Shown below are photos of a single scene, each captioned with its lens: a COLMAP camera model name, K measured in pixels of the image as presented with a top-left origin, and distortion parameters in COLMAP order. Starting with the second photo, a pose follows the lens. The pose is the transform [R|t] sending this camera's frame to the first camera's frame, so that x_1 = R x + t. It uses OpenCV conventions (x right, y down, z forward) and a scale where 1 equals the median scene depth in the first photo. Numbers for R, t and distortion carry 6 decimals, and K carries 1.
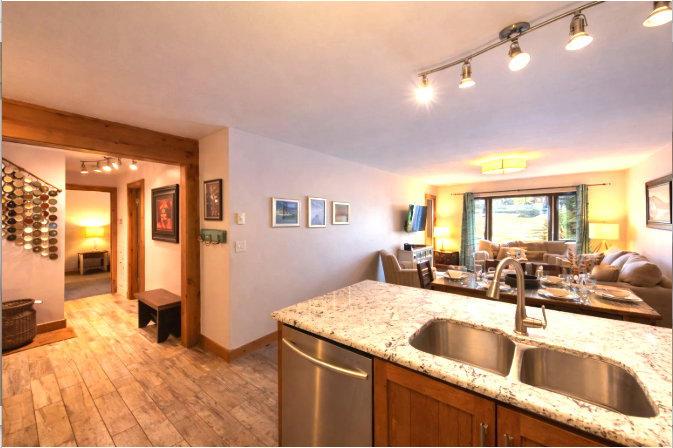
lens RADIAL K [[270.7, 0, 356.5], [0, 270.7, 222.8], [0, 0, 1]] dist [0.000815, 0.000152]
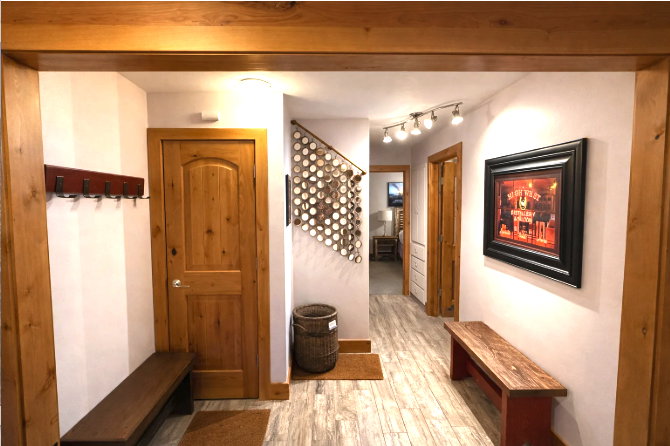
lens RADIAL K [[339.8, 0, 335.0], [0, 339.8, 223.0], [0, 0, 1]] dist [0.001498, 0.000125]
pose [[0.624215, 0.048956, -0.779717, -0.419805], [0.017635, 0.996897, 0.076710, -0.056523], [0.781054, -0.061634, 0.621415, 0.359868]]
